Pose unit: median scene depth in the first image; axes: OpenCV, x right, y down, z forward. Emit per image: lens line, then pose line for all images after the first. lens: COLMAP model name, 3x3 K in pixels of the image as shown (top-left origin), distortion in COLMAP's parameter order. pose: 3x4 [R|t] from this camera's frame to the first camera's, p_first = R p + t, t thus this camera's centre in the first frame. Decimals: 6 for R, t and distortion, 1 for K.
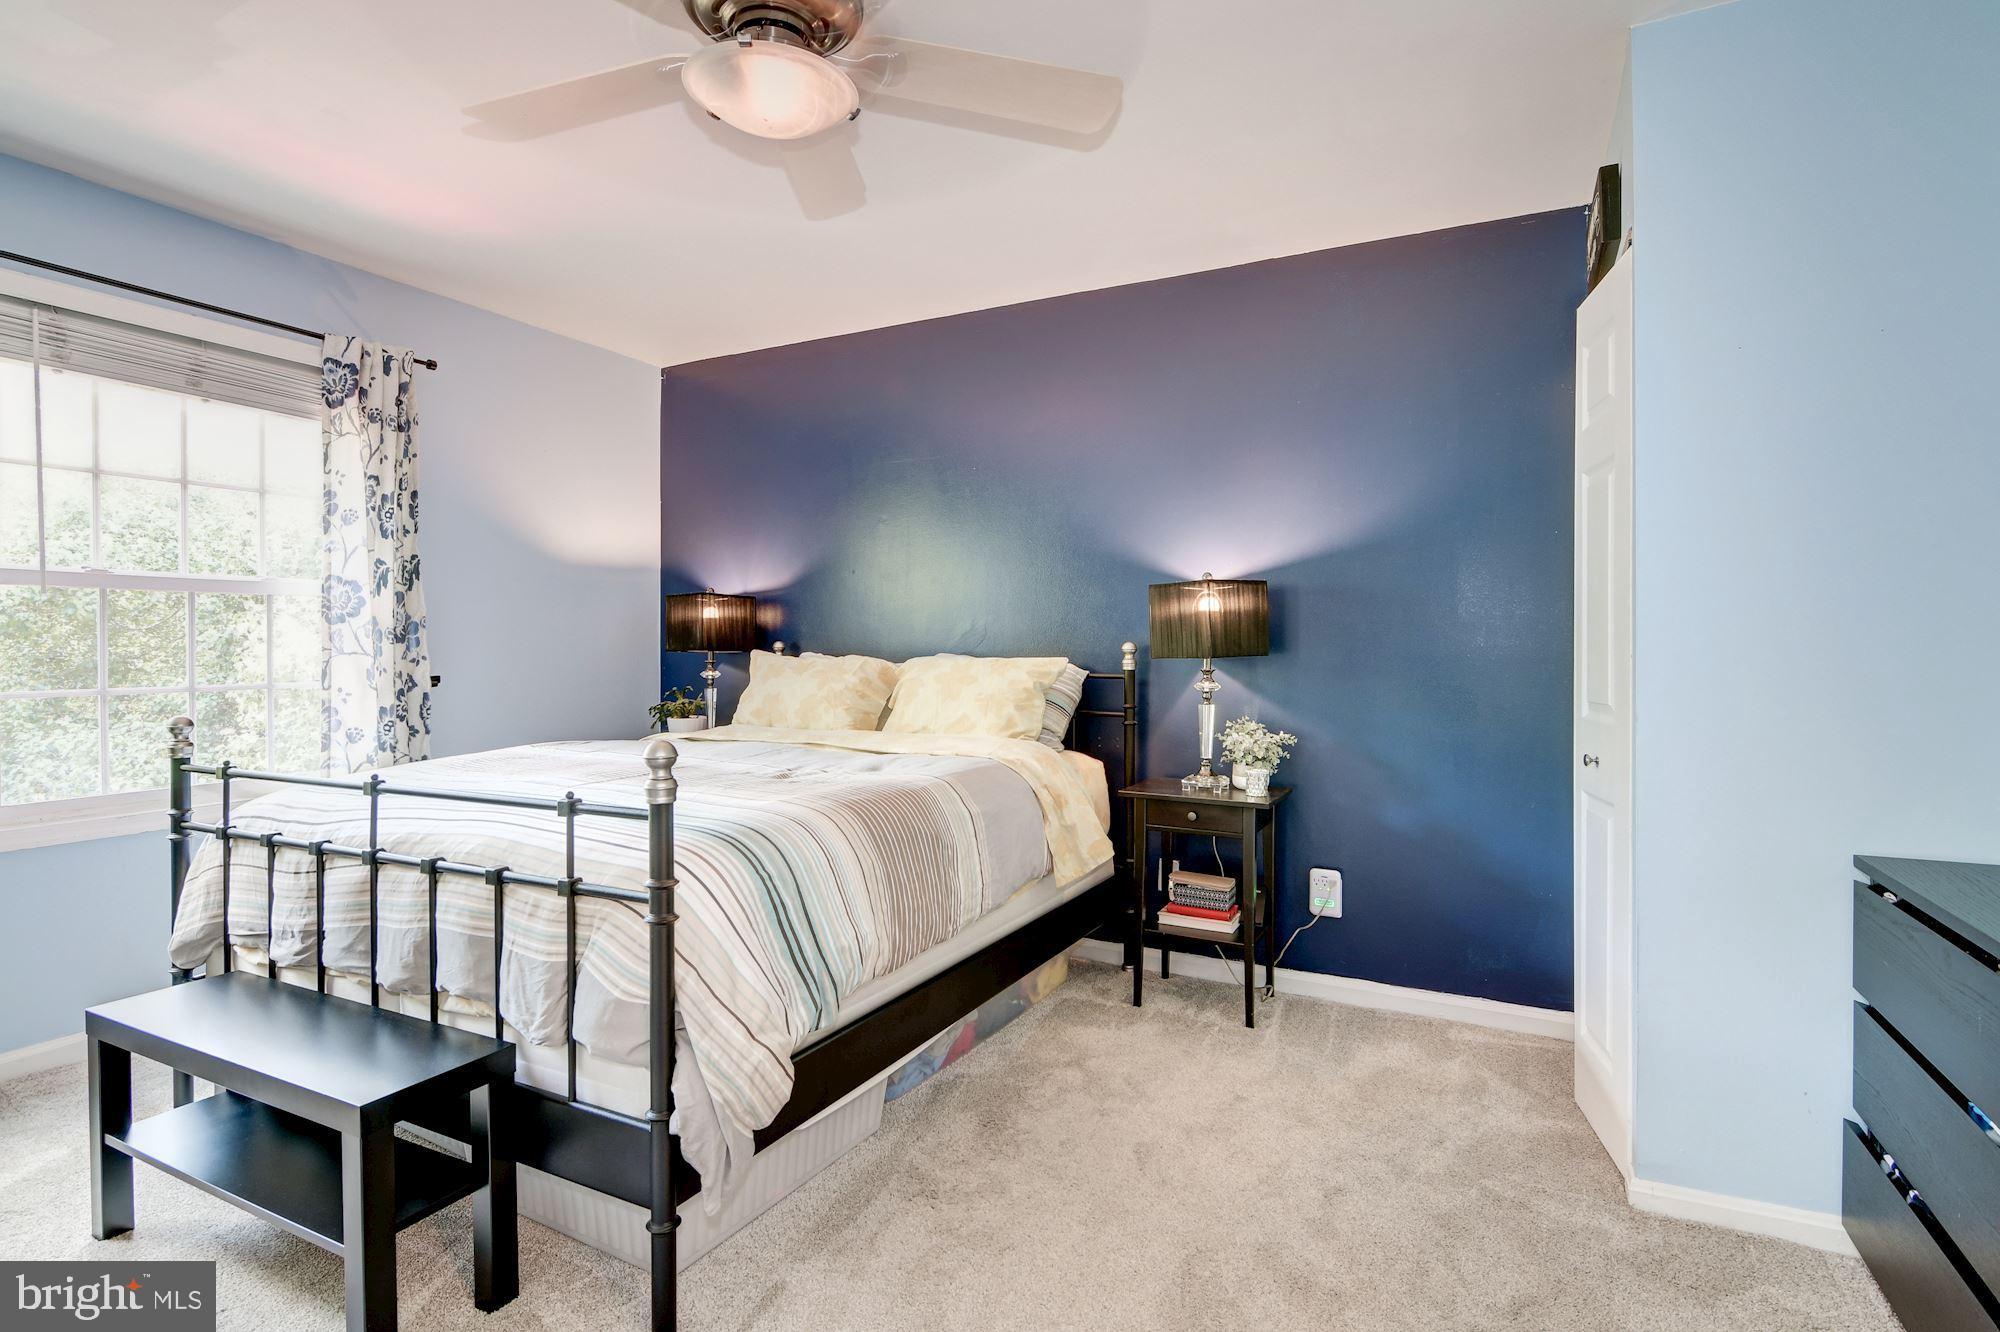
lens RADIAL K [[991.2, 0, 1034.0], [0, 991.2, 664.5], [0, 0, 1]] dist [0.018182, -0.017319]
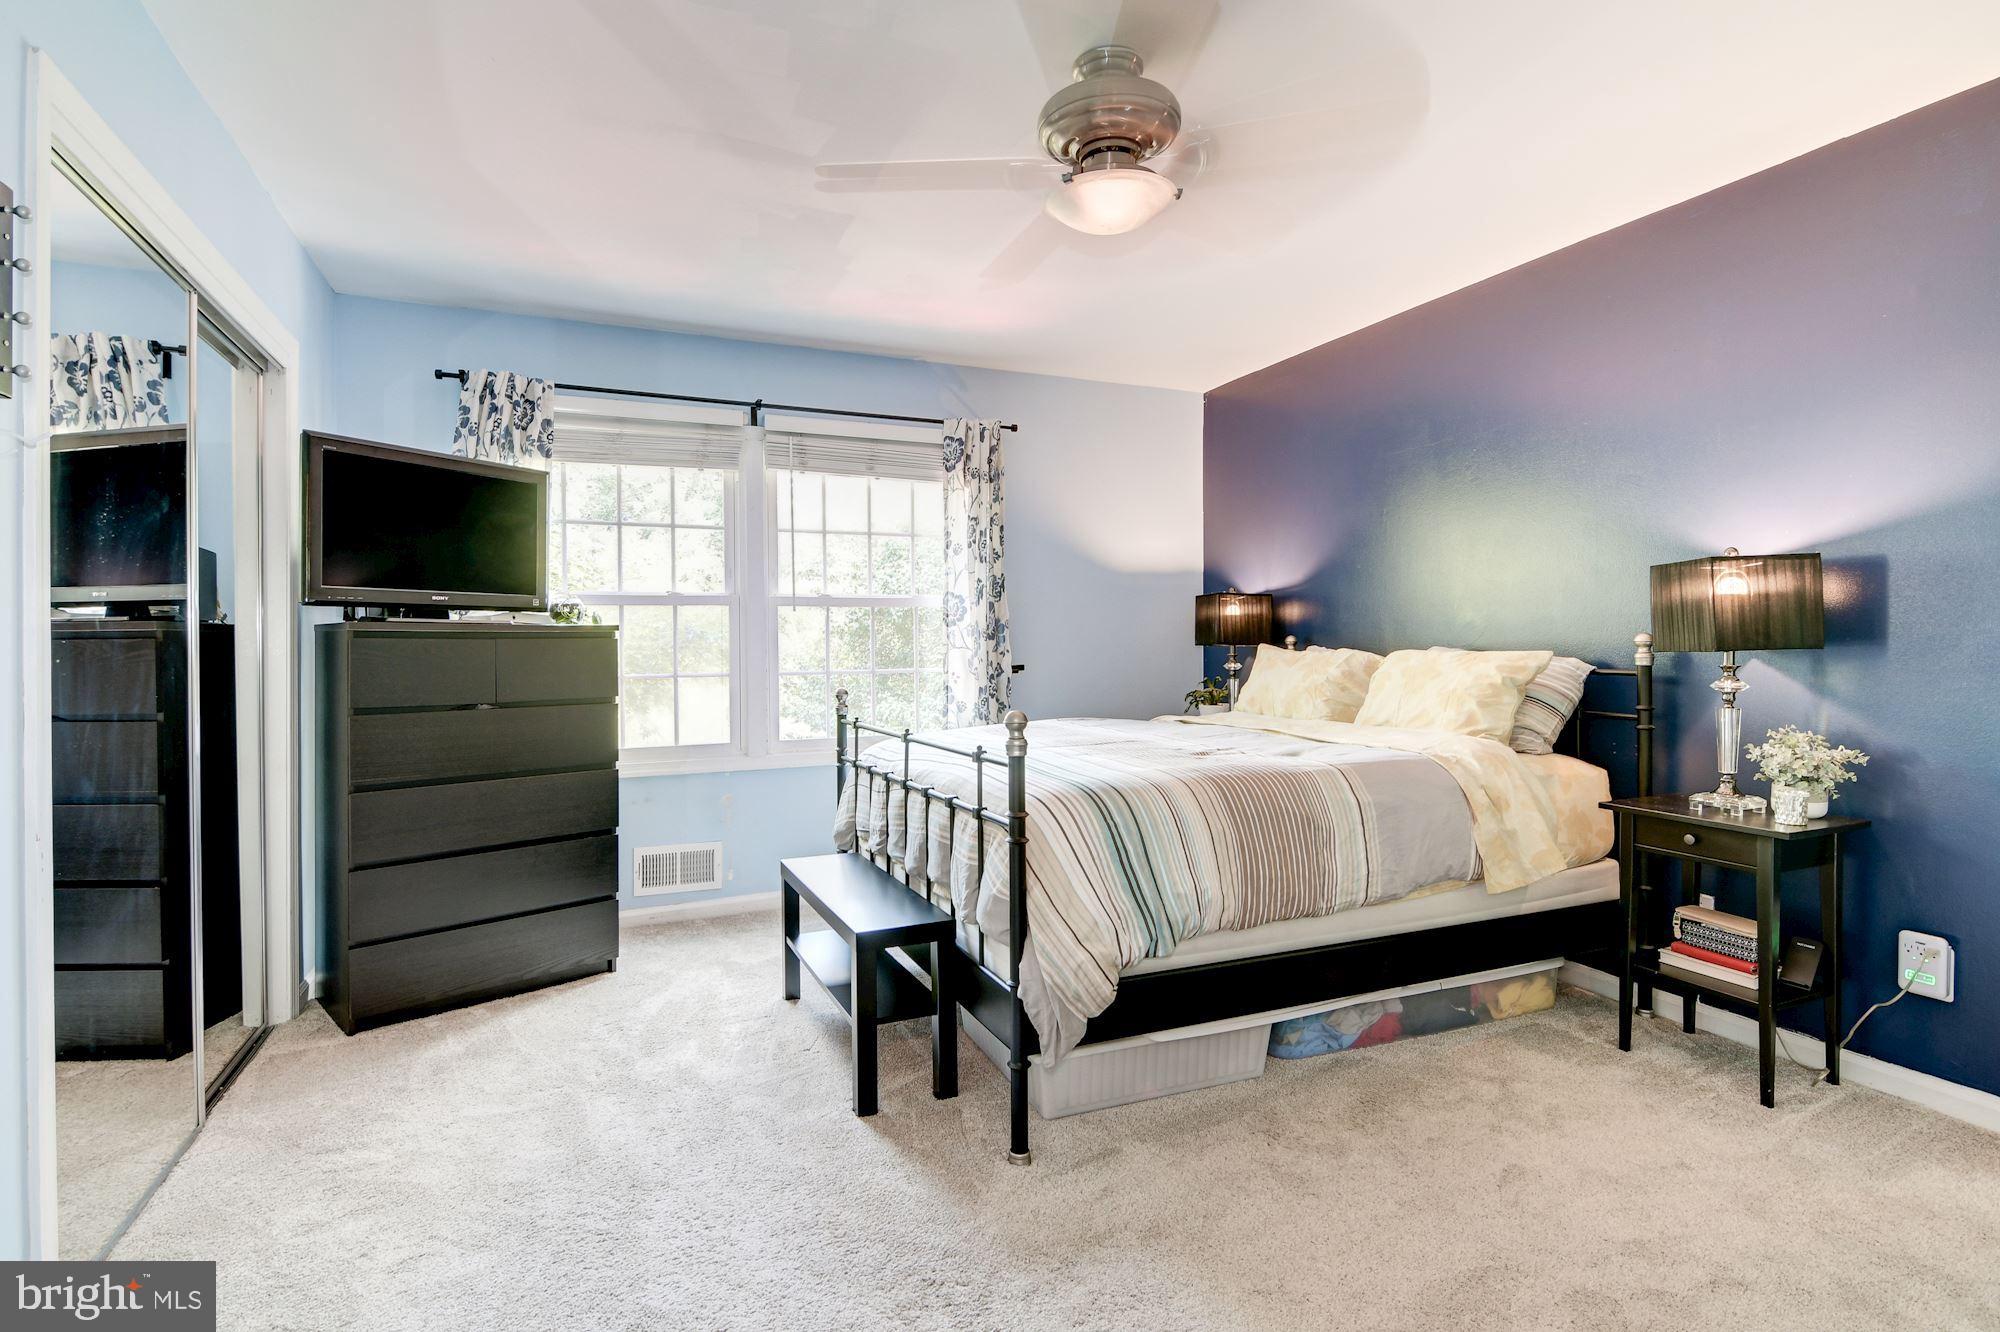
lens RADIAL K [[1002.3, 0, 964.8], [0, 1002.3, 659.7], [0, 0, 1]] dist [-0.000917, -0.001581]
pose [[0.753809, 0.006191, -0.657064, 0.242613], [-0.005917, 0.999979, 0.002634, 0.001941], [0.657067, 0.001902, 0.753830, -0.044319]]
